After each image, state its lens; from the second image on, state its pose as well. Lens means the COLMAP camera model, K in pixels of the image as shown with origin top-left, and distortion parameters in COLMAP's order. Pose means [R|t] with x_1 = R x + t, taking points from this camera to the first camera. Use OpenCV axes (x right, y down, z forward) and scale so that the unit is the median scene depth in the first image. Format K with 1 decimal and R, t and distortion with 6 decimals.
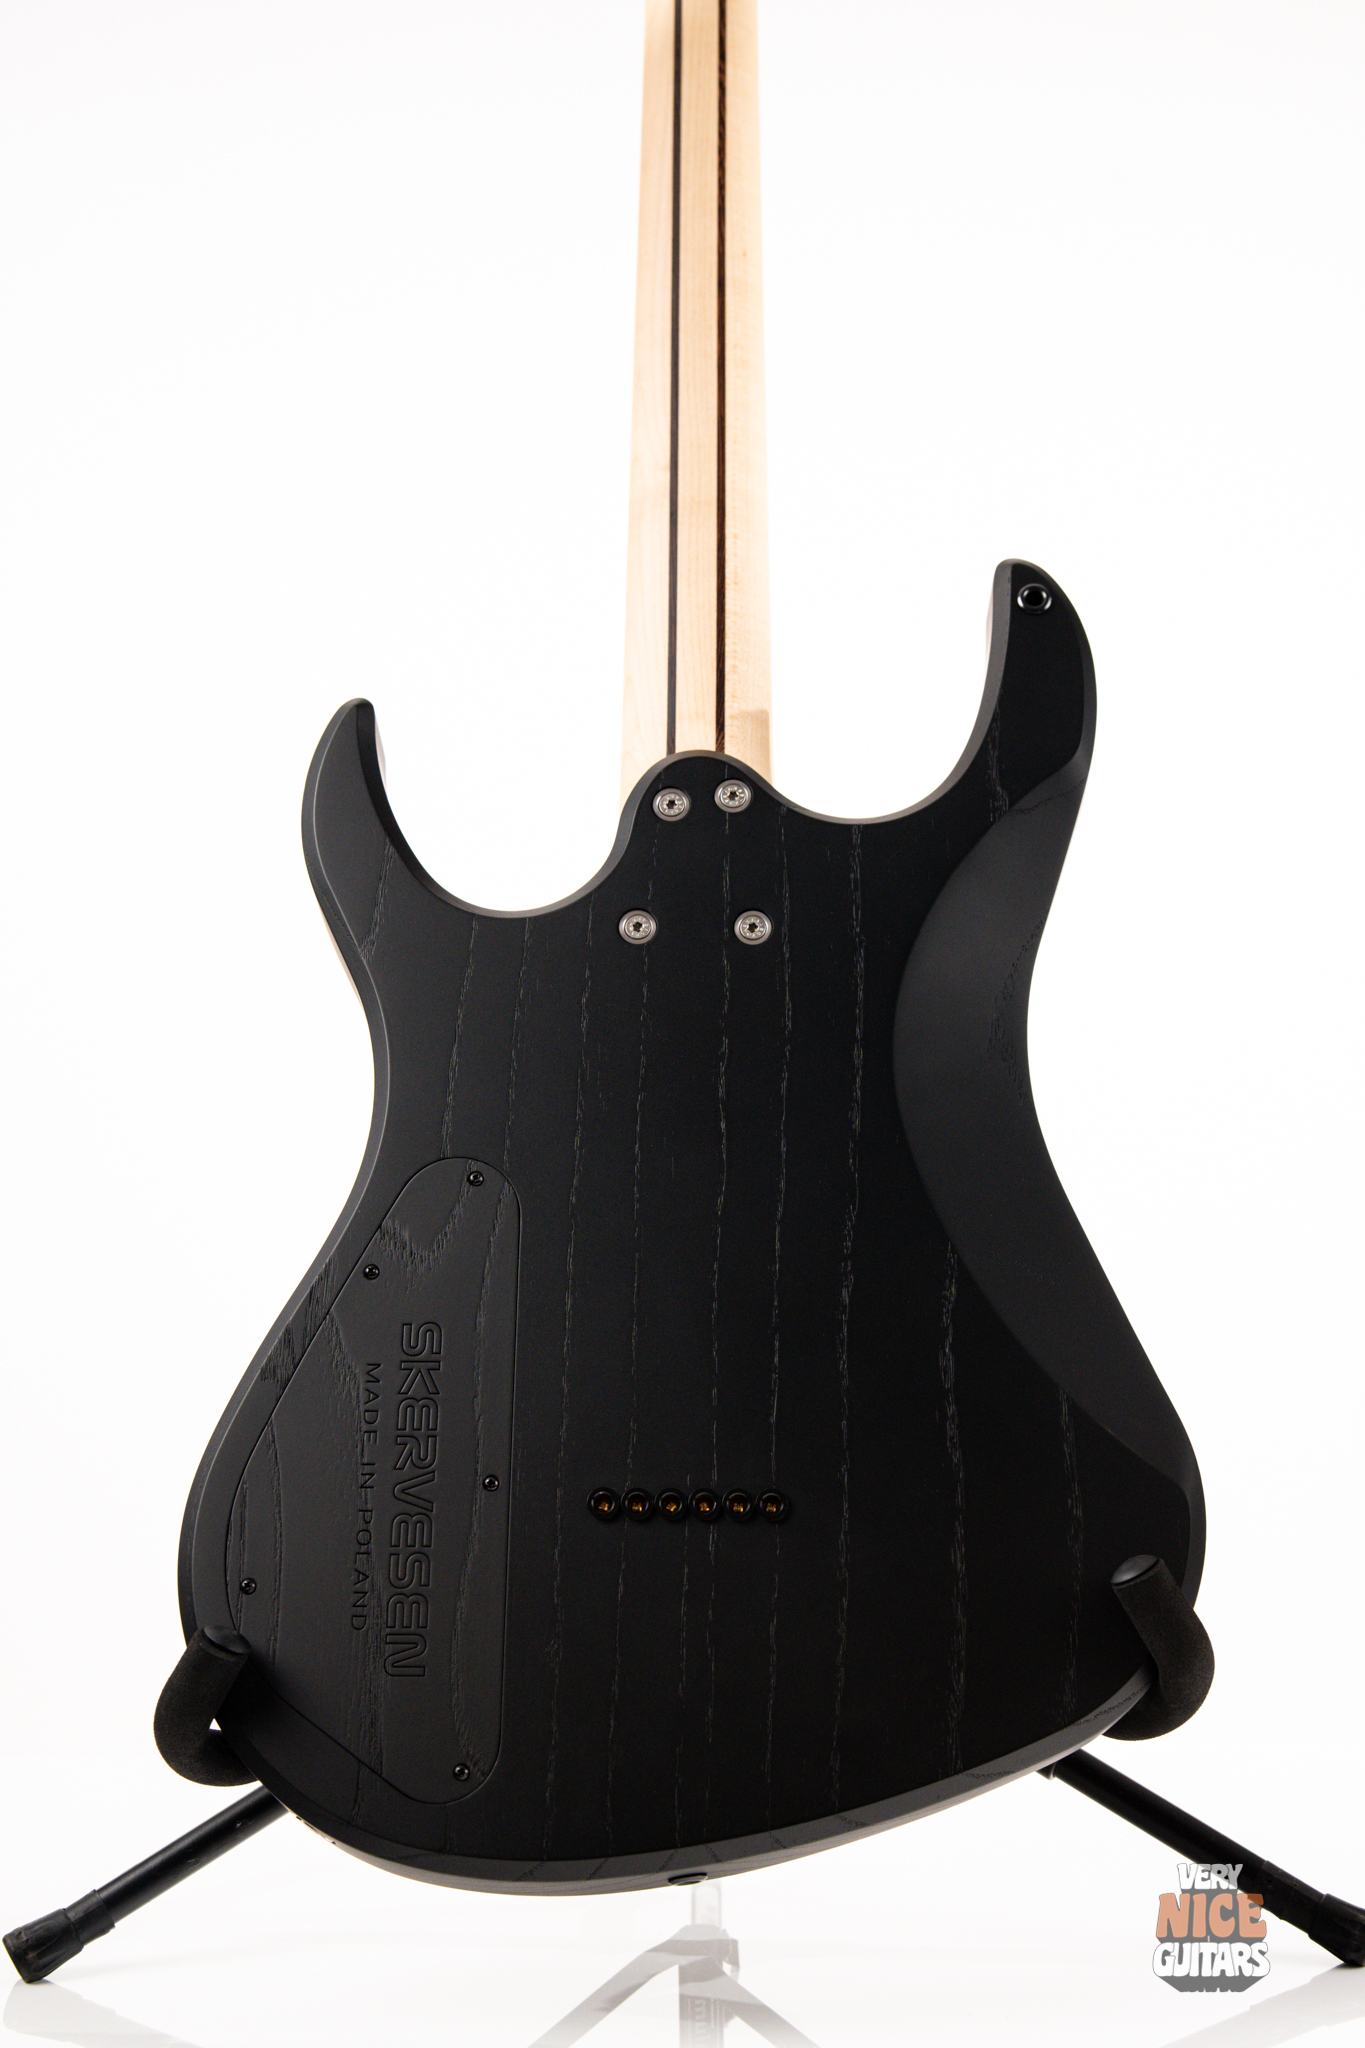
lens RADIAL K [[2902.2, 0, 682.5], [0, 2902.2, 1024.0], [0, 0, 1]] dist [0.097684, -0.327697]
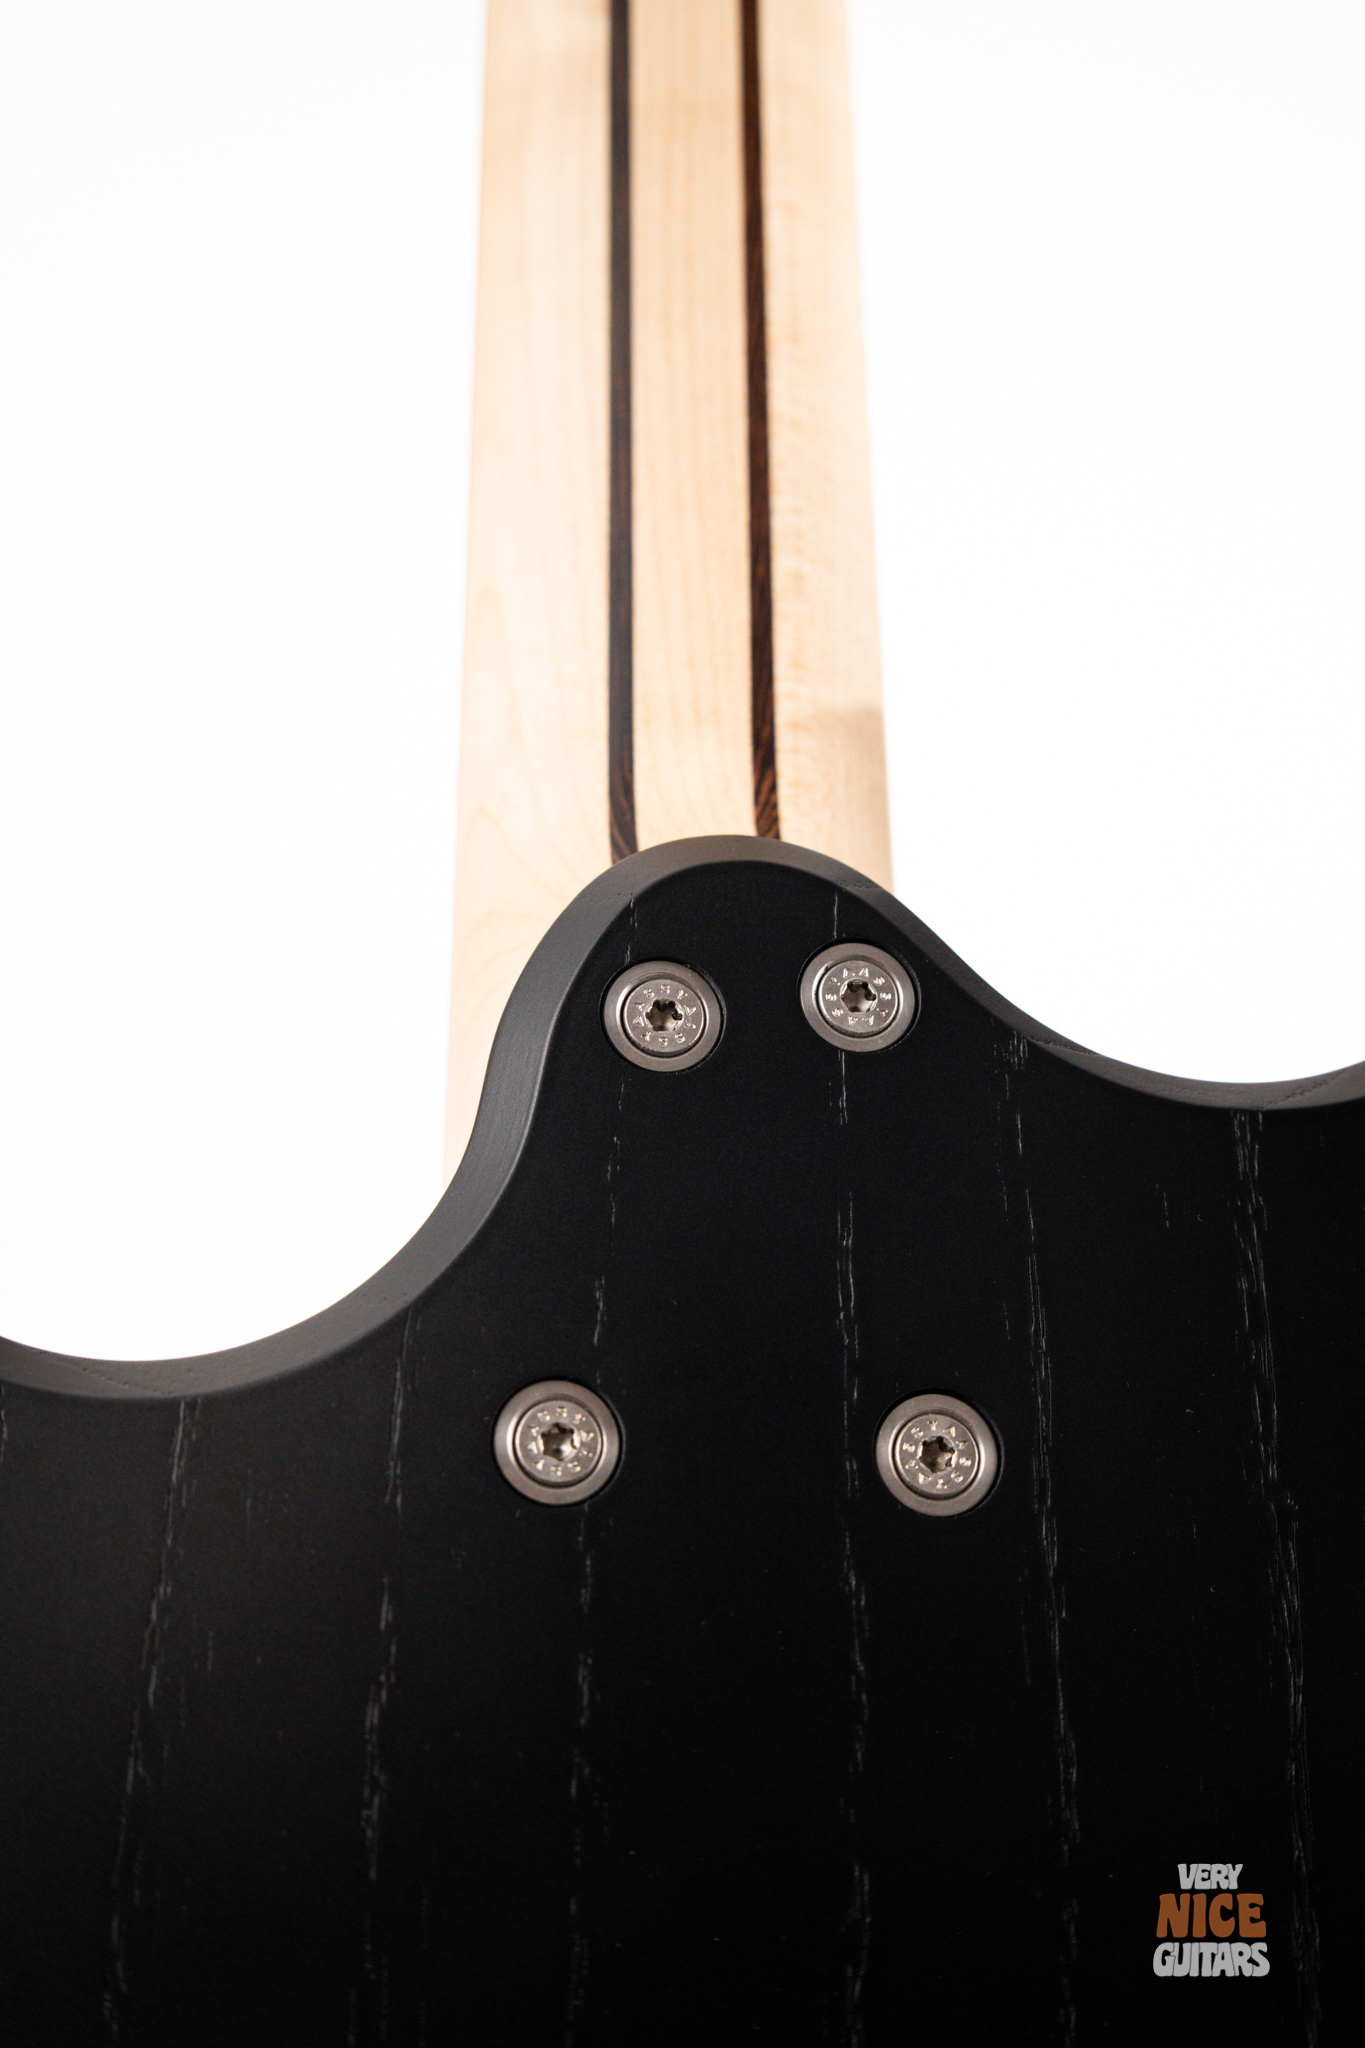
lens RADIAL K [[2902.2, 0, 682.5], [0, 2902.2, 1024.0], [0, 0, 1]] dist [0.097684, -0.327697]
pose [[0.986350, 0.045261, 0.158321, -0.052648], [-0.051395, 0.998069, 0.034869, -0.088422], [-0.156438, -0.042530, 0.986772, 0.716002]]
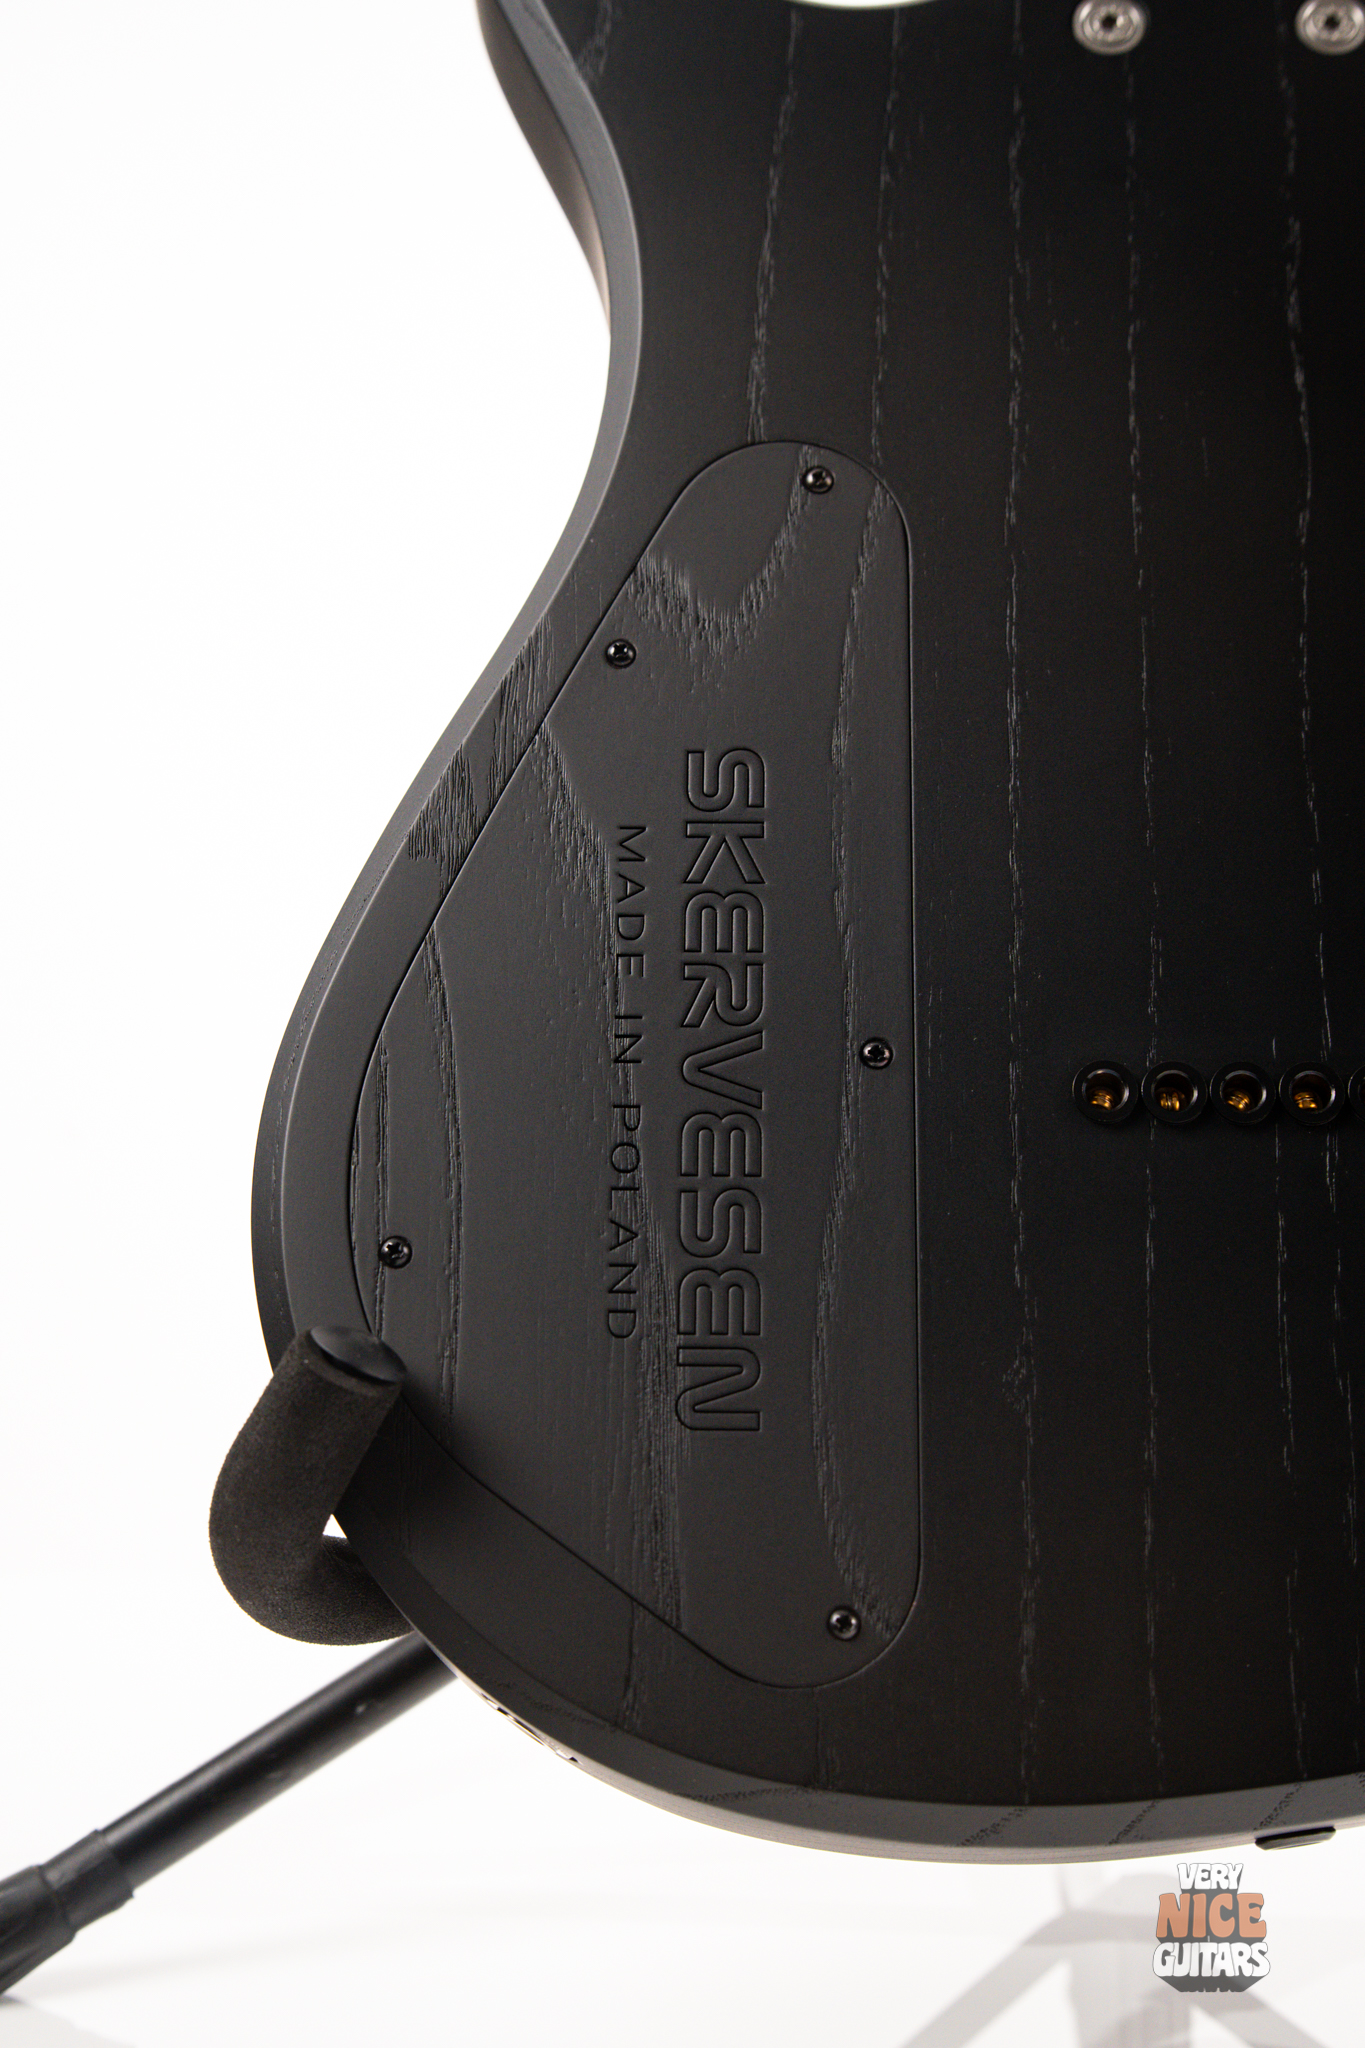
lens RADIAL K [[2985.5, 0, 684.2], [0, 2985.5, 1058.9], [0, 0, 1]] dist [0.106853, -0.399294]
pose [[0.999988, 0.000806, -0.004875, -0.089864], [-0.000438, 0.997188, 0.074933, 0.112582], [0.004922, -0.074930, 0.997177, 0.457412]]
